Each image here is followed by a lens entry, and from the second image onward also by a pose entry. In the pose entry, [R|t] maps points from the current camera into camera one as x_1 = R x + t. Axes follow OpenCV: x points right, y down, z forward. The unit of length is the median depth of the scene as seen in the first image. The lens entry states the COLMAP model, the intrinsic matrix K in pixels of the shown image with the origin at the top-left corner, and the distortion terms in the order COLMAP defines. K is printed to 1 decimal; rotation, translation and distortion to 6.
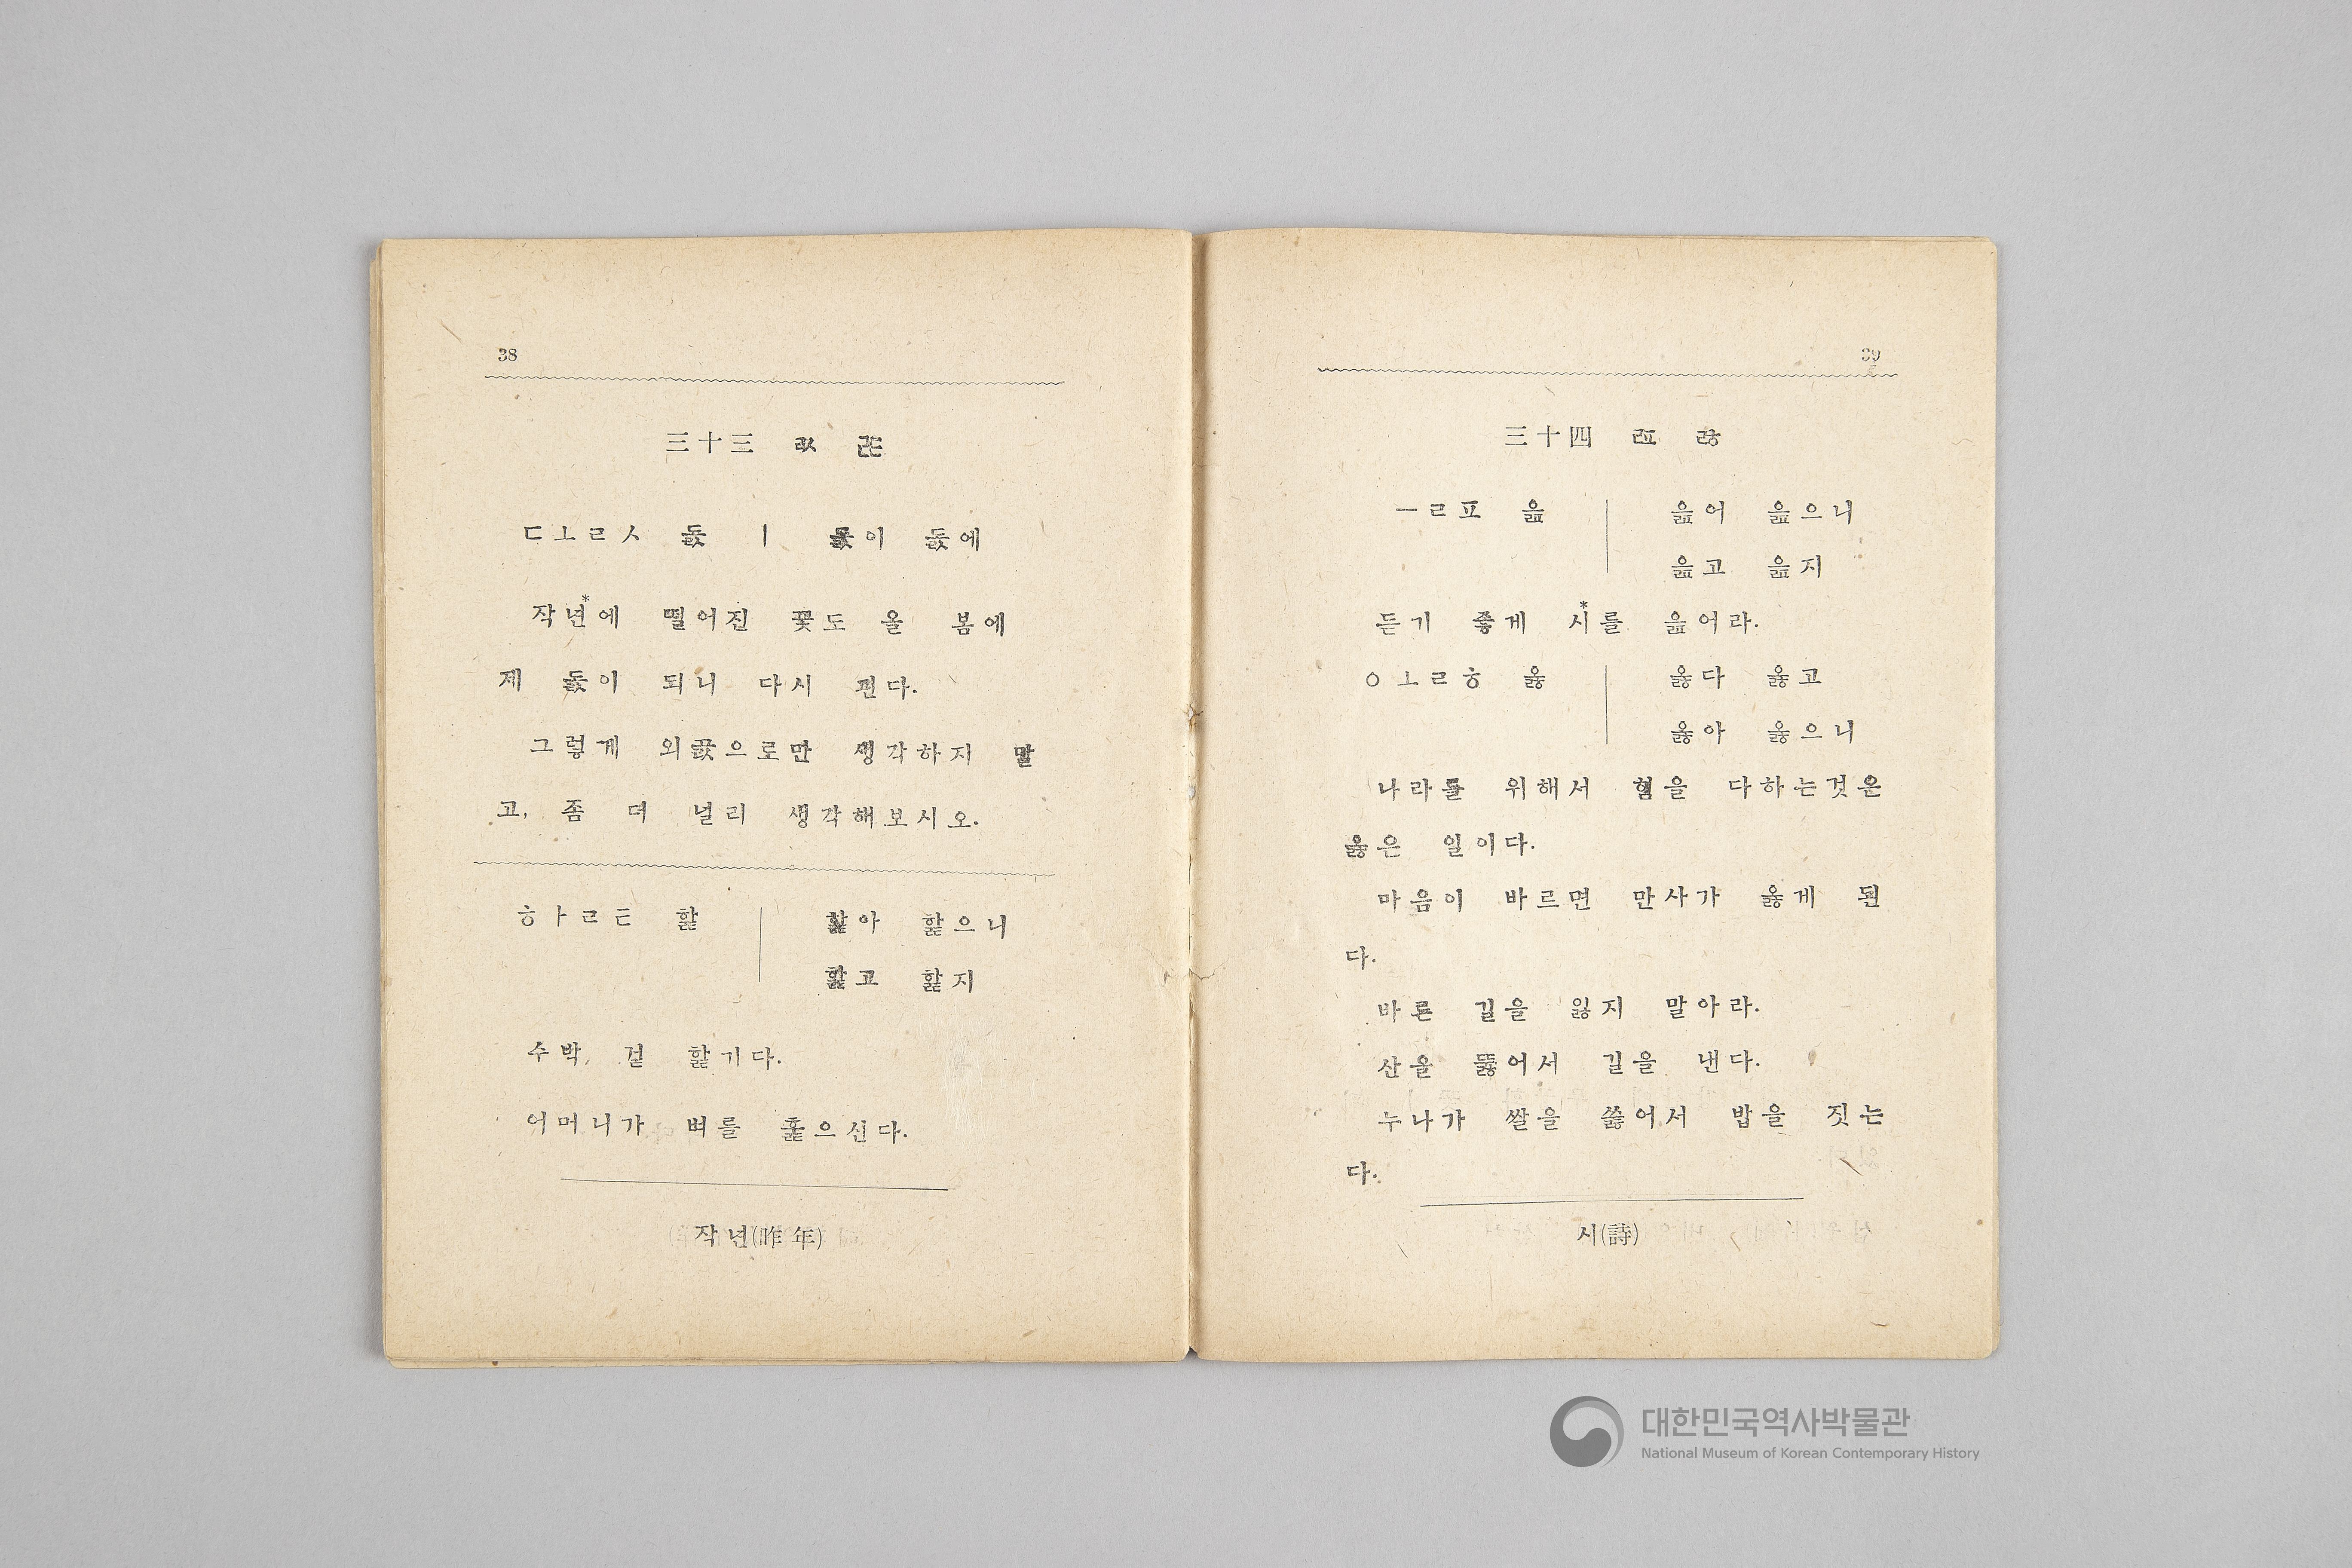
lens RADIAL K [[2850.1, 0, 1180.2], [0, 2850.1, 774.3], [0, 0, 1]] dist [0.001725, 0.003762]
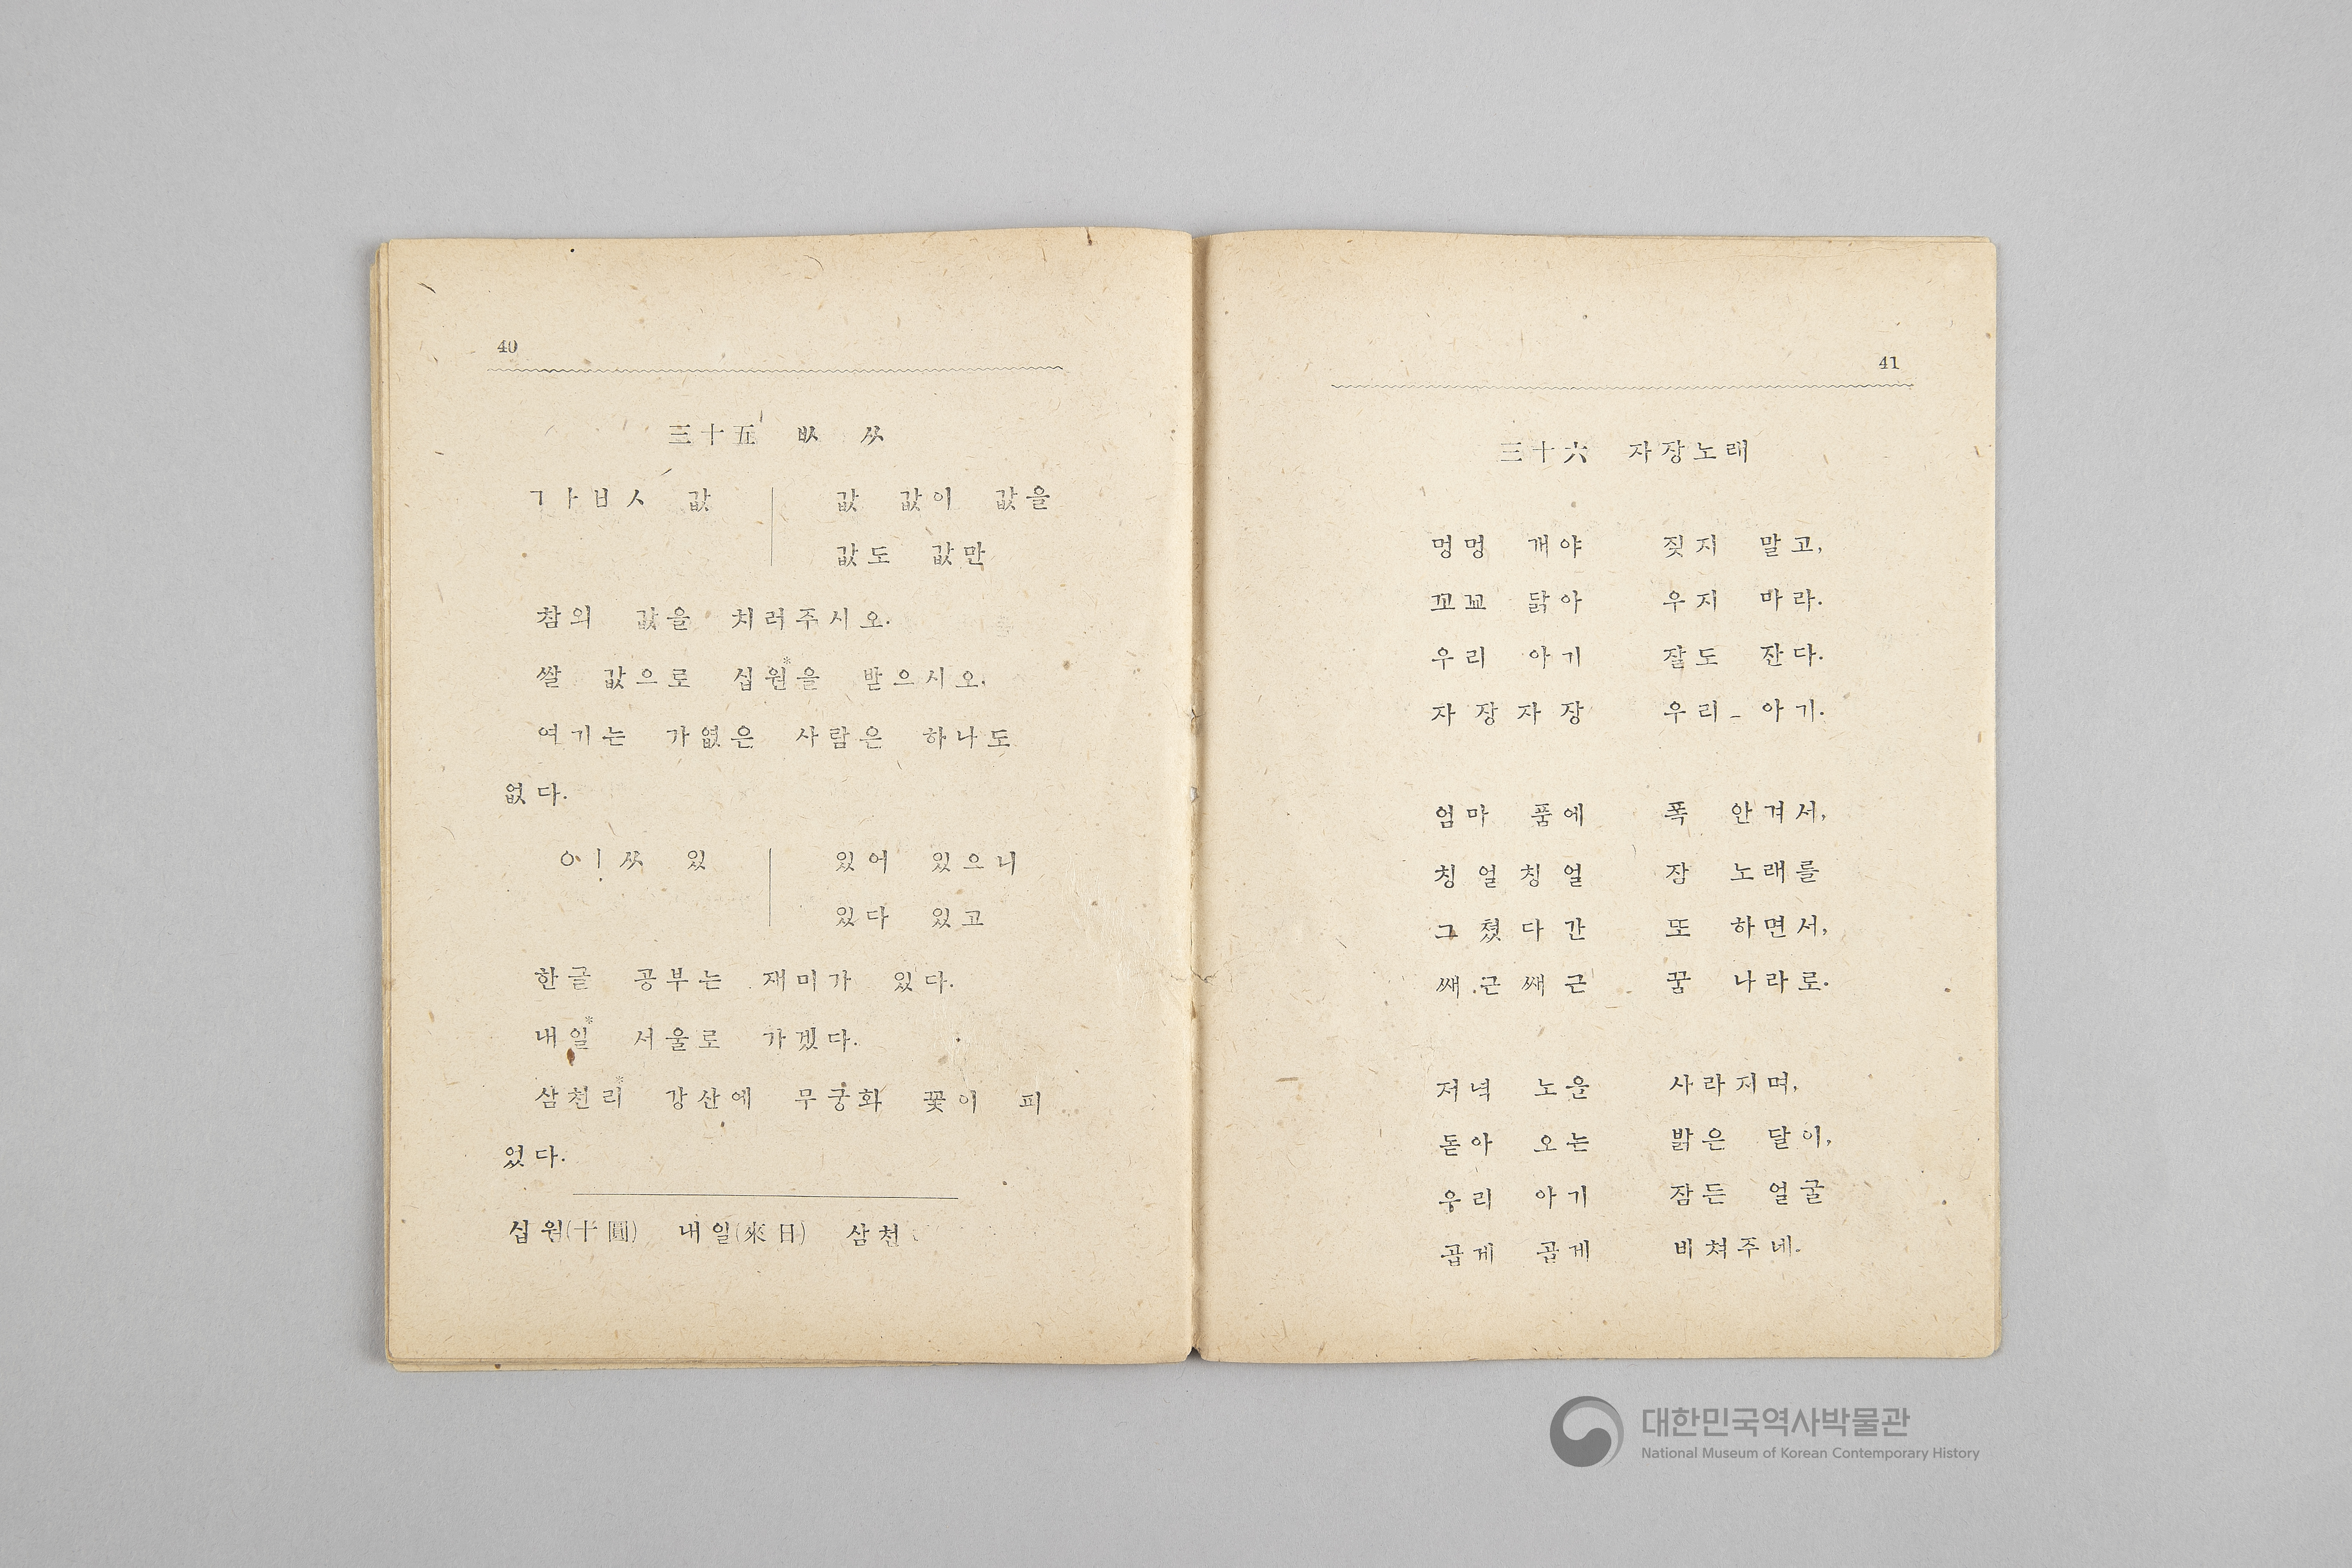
lens RADIAL K [[4483.7, 0, 1159.5], [0, 4483.7, 790.9], [0, 0, 1]] dist [0.006108, 0.013007]
pose [[0.999976, -0.006910, 0.000029, -0.007795], [0.006909, 0.999974, 0.002090, 0.002961], [-0.000044, -0.002090, 0.999998, -0.573779]]
